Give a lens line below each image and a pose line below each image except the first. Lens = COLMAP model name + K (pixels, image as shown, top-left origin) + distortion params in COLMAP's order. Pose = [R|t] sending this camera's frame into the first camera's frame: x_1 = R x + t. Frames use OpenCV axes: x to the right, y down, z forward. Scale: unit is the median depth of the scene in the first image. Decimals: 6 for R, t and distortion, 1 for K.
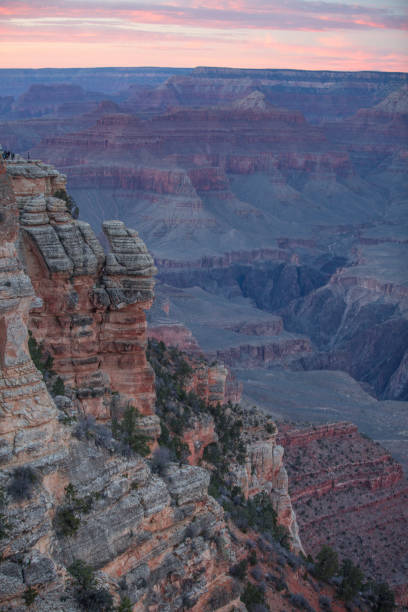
lens RADIAL K [[1226.7, 0, 205.4], [0, 1226.7, 300.8], [0, 0, 1]] dist [-0.110644, 0.000000]
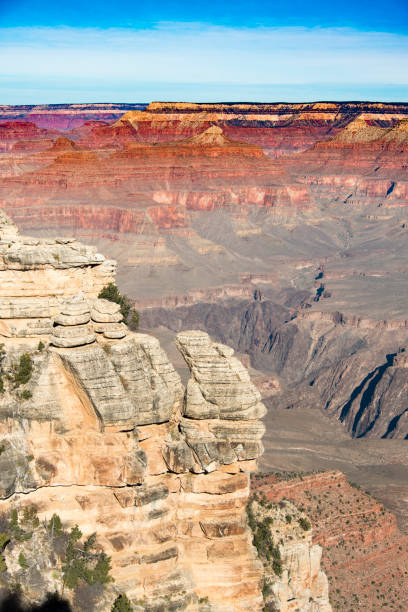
lens RADIAL K [[1226.7, 0, 202.6], [0, 1226.7, 310.3], [0, 0, 1]] dist [-0.110644, 0.000000]
pose [[0.999103, -0.028528, 0.031283, -0.039728], [0.029178, 0.999364, -0.020505, -0.027986], [-0.030678, 0.021399, 0.999300, 0.159817]]
